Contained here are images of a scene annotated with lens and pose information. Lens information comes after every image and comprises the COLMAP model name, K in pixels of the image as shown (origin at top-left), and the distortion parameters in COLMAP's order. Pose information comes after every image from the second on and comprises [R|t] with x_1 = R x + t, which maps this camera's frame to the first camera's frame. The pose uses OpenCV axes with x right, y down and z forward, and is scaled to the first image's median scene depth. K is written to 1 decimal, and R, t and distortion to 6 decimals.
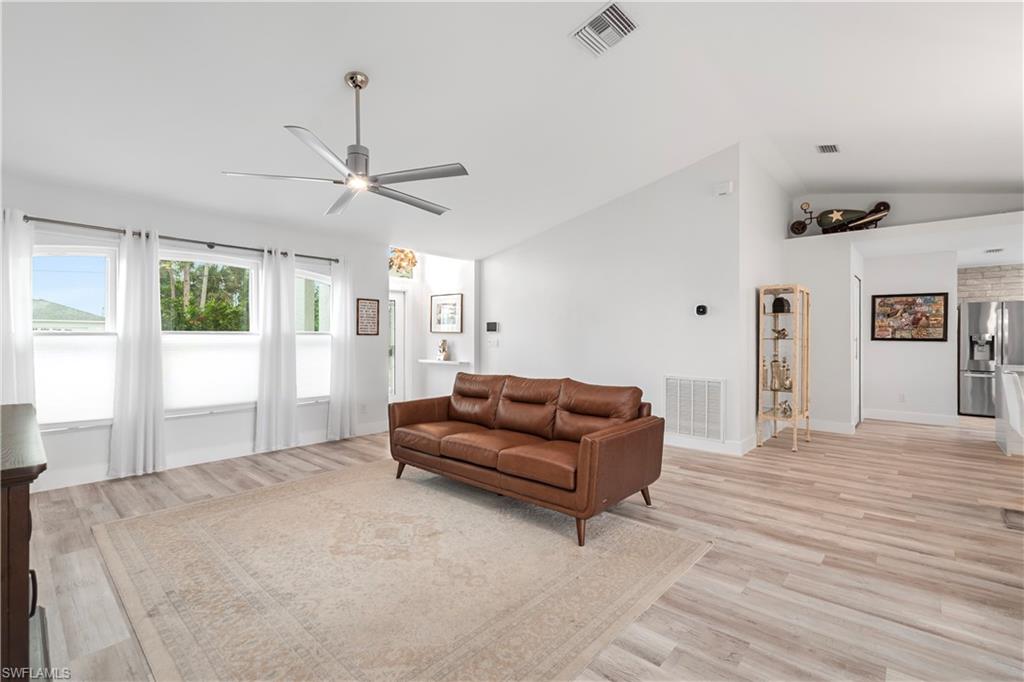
lens RADIAL K [[448.0, 0, 512.5], [0, 448.0, 334.1], [0, 0, 1]] dist [-0.002641, -0.001011]
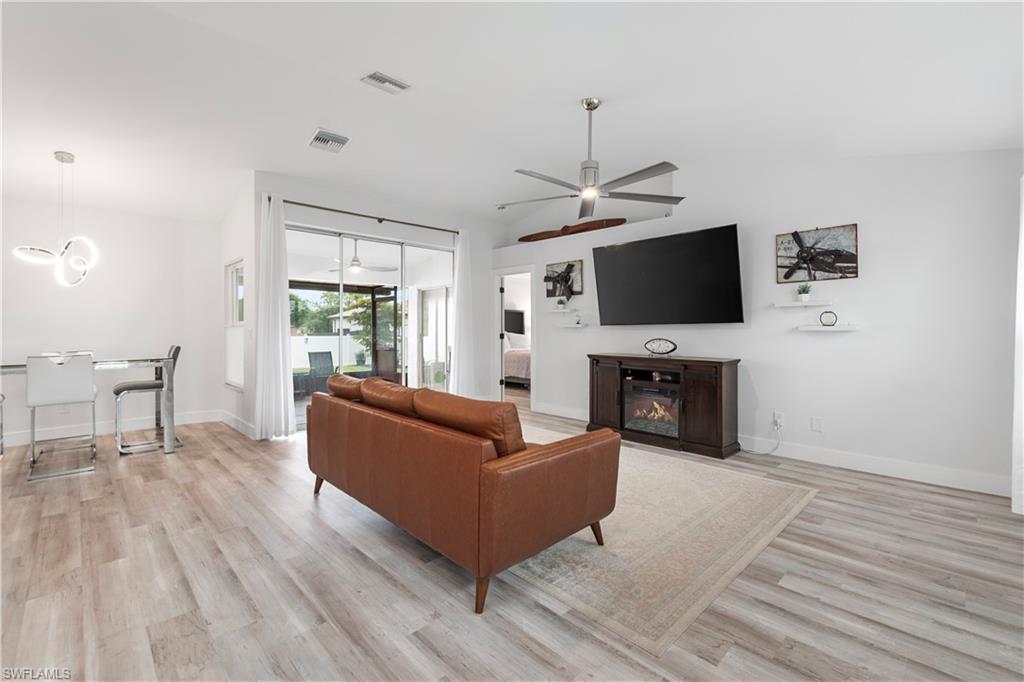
lens RADIAL K [[448.0, 0, 512.5], [0, 448.0, 334.1], [0, 0, 1]] dist [-0.002641, -0.001011]
pose [[-0.997524, -0.001028, 0.070322, -0.222612], [-0.000448, 0.999966, 0.008261, 0.014967], [-0.070328, 0.008209, -0.997490, 2.116778]]
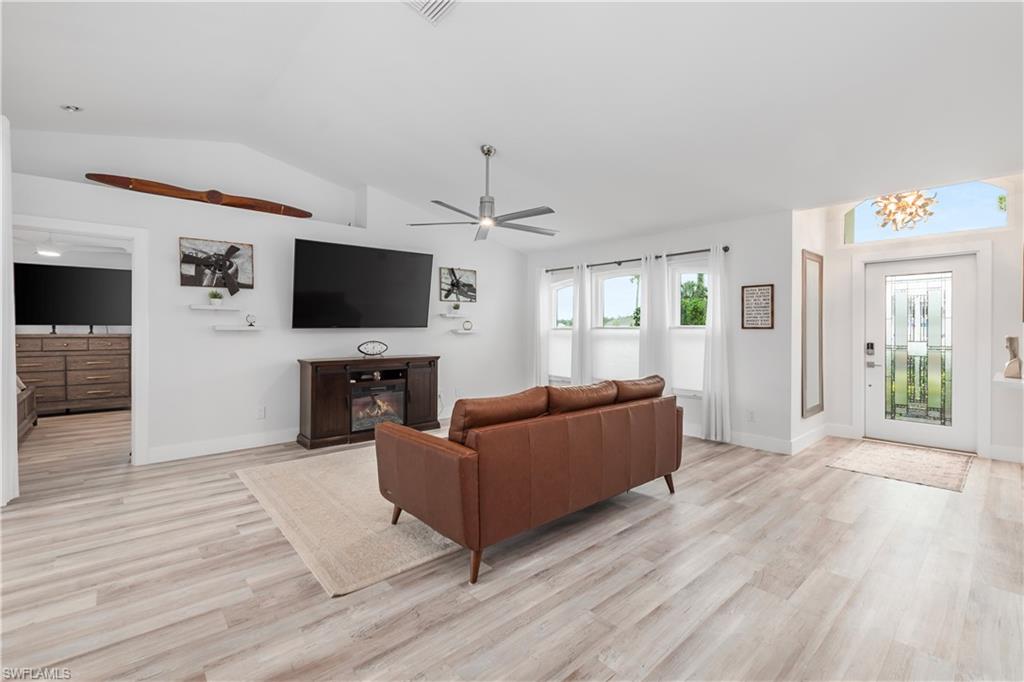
lens RADIAL K [[448.0, 0, 512.5], [0, 448.0, 334.1], [0, 0, 1]] dist [-0.002641, -0.001011]
pose [[-0.112590, 0.006419, -0.993621, 1.028694], [0.004611, 0.999972, 0.005937, 0.008992], [0.993631, -0.003913, -0.112616, 1.217783]]
